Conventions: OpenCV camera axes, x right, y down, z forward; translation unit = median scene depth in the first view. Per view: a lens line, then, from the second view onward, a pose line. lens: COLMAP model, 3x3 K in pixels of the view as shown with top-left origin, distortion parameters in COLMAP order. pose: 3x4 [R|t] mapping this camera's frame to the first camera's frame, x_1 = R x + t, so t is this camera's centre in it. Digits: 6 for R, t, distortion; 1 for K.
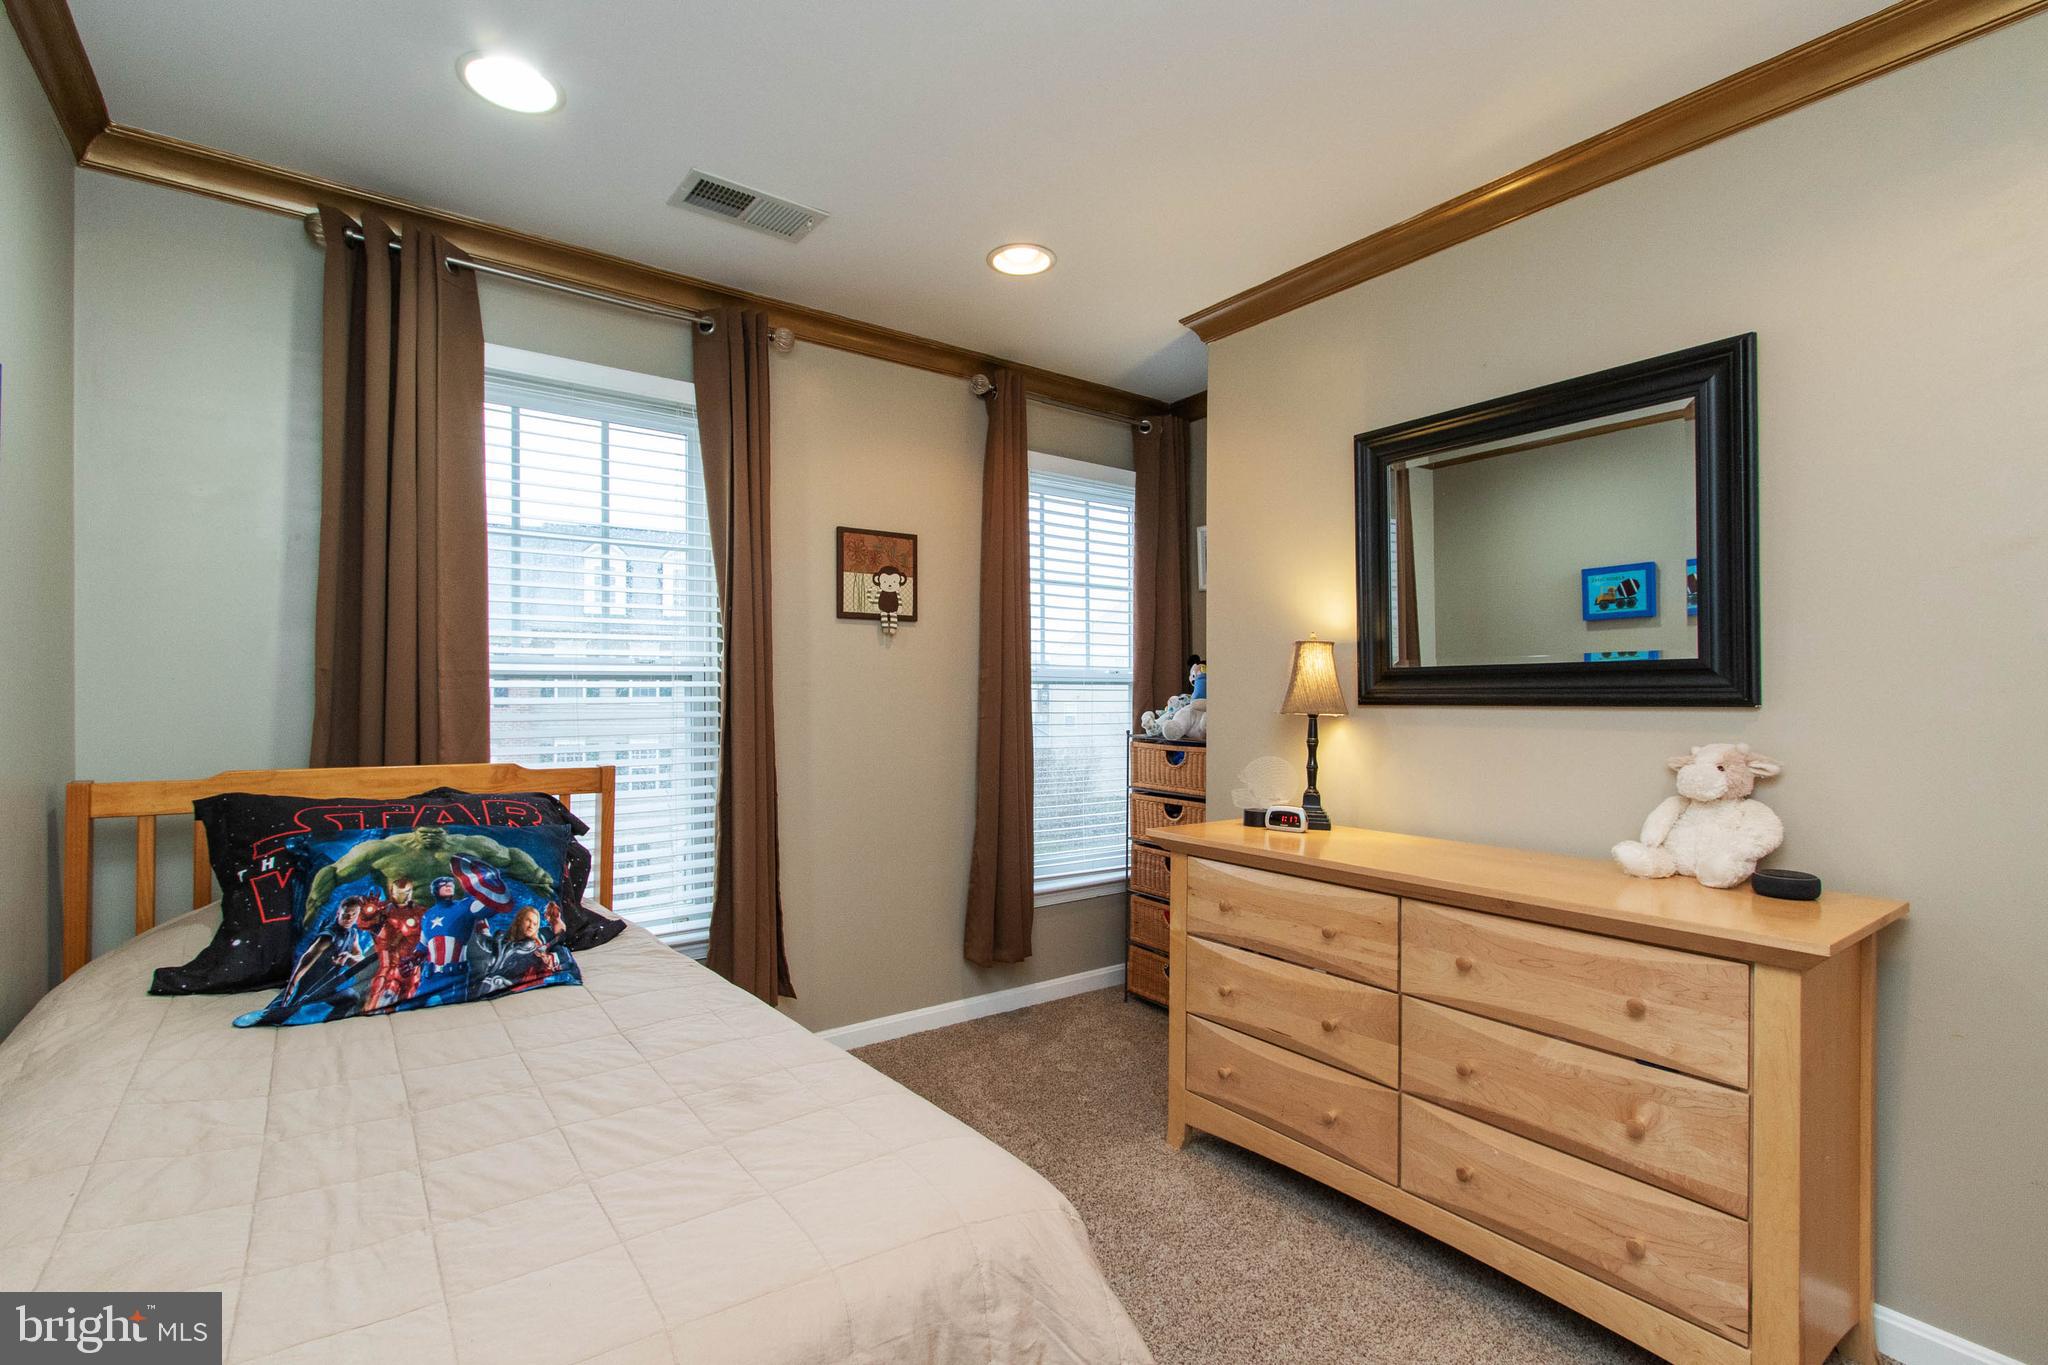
lens RADIAL K [[926.7, 0, 1019.1], [0, 926.7, 658.1], [0, 0, 1]] dist [-0.000379, 0.000033]
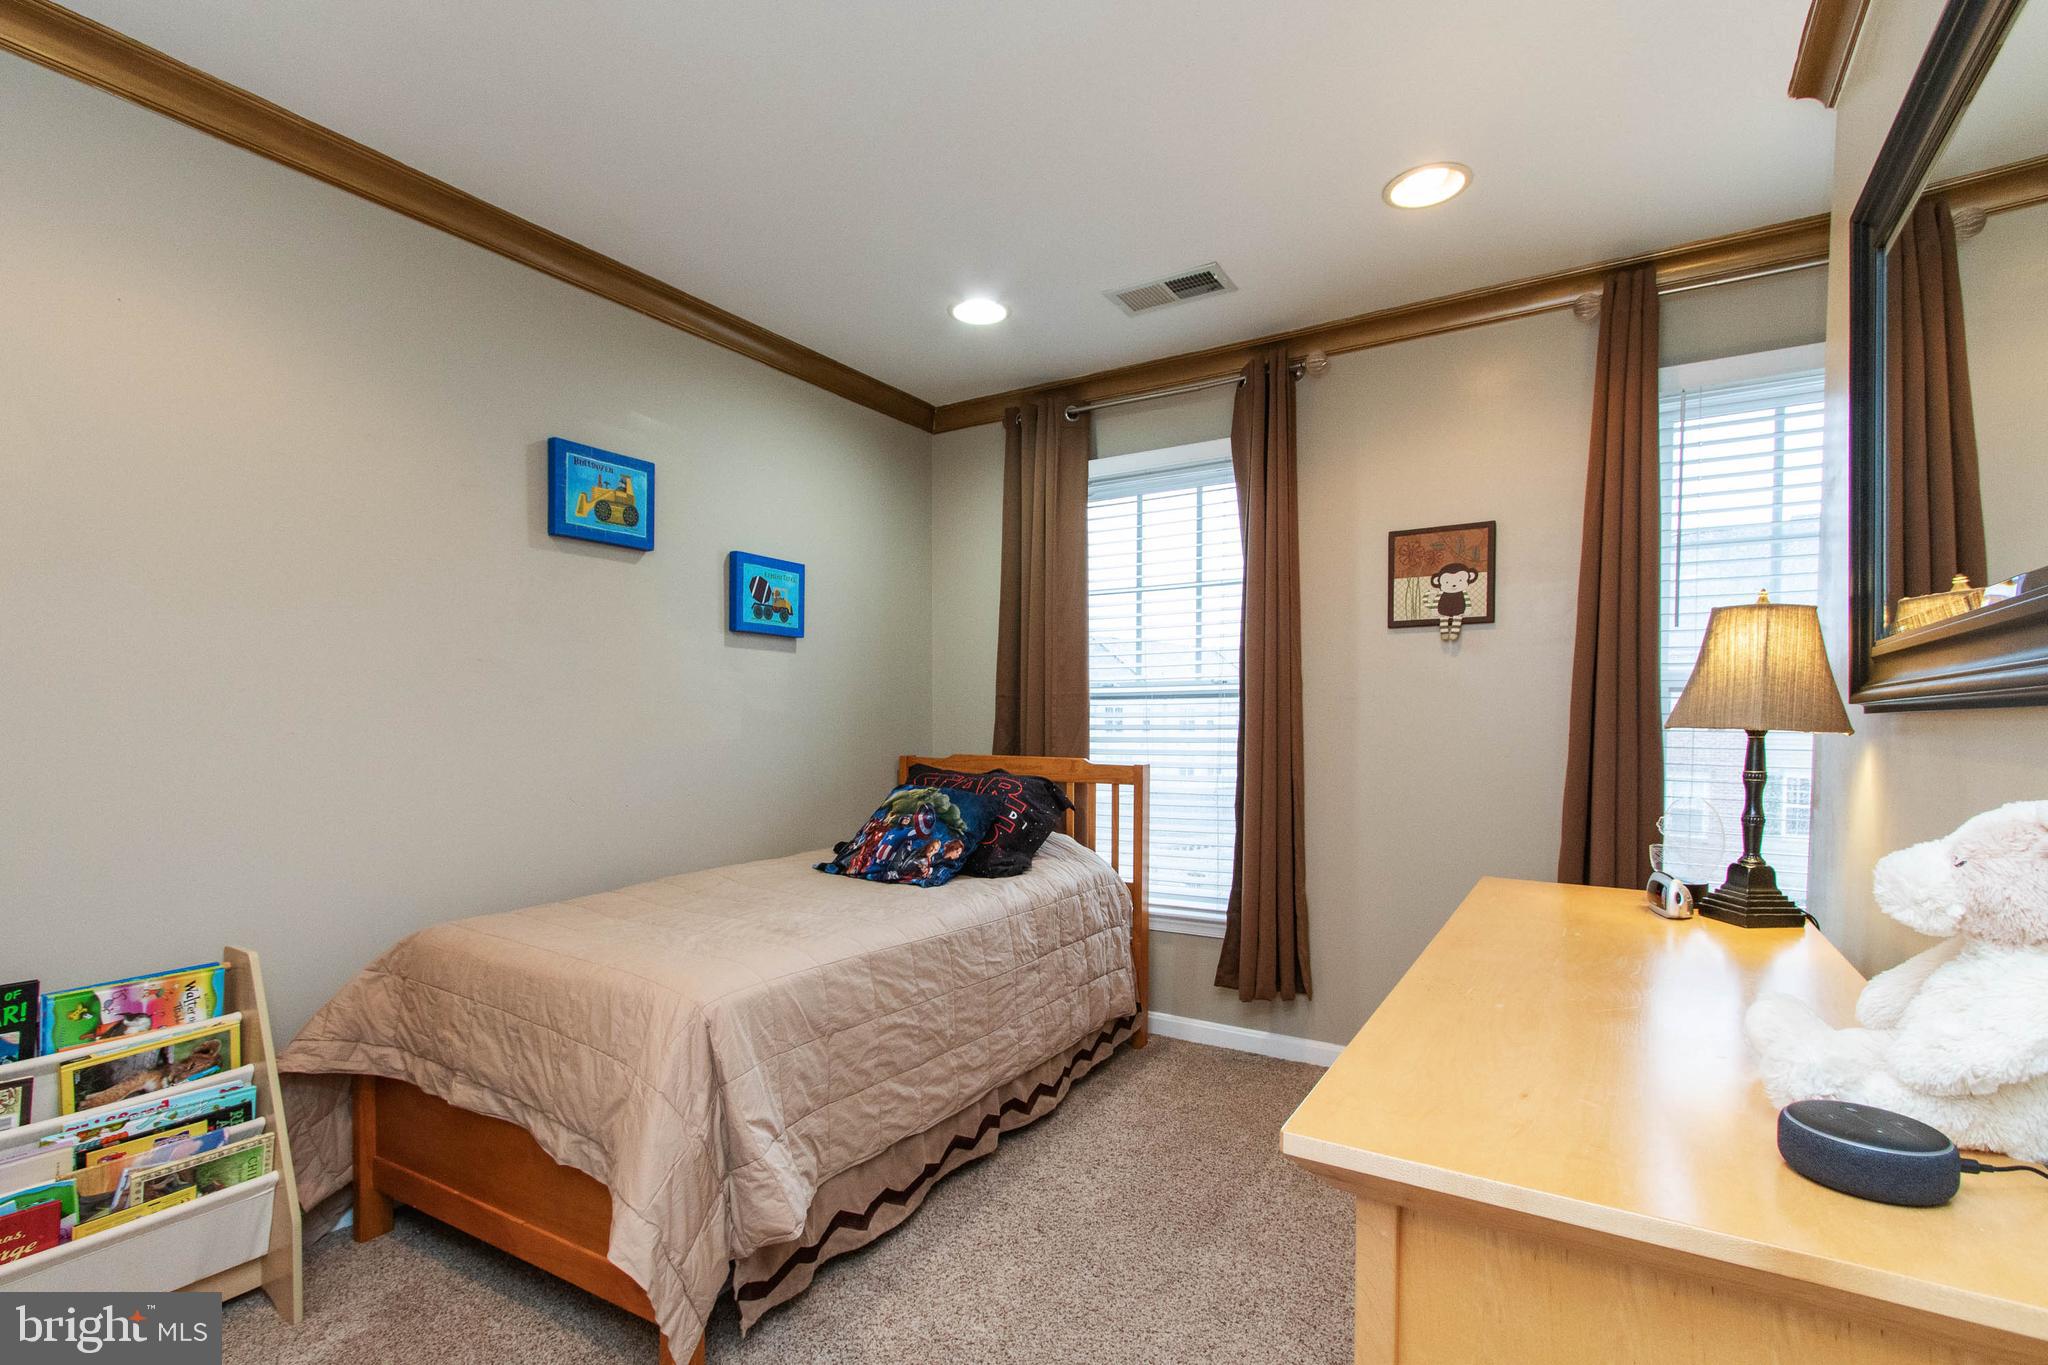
lens RADIAL K [[944.8, 0, 1020.5], [0, 944.8, 702.3], [0, 0, 1]] dist [0.003073, 0.000381]
pose [[0.366215, -0.019137, -0.930333, 0.564088], [0.036439, 0.999317, -0.006212, 0.024612], [0.929816, -0.031625, 0.366662, 0.287978]]
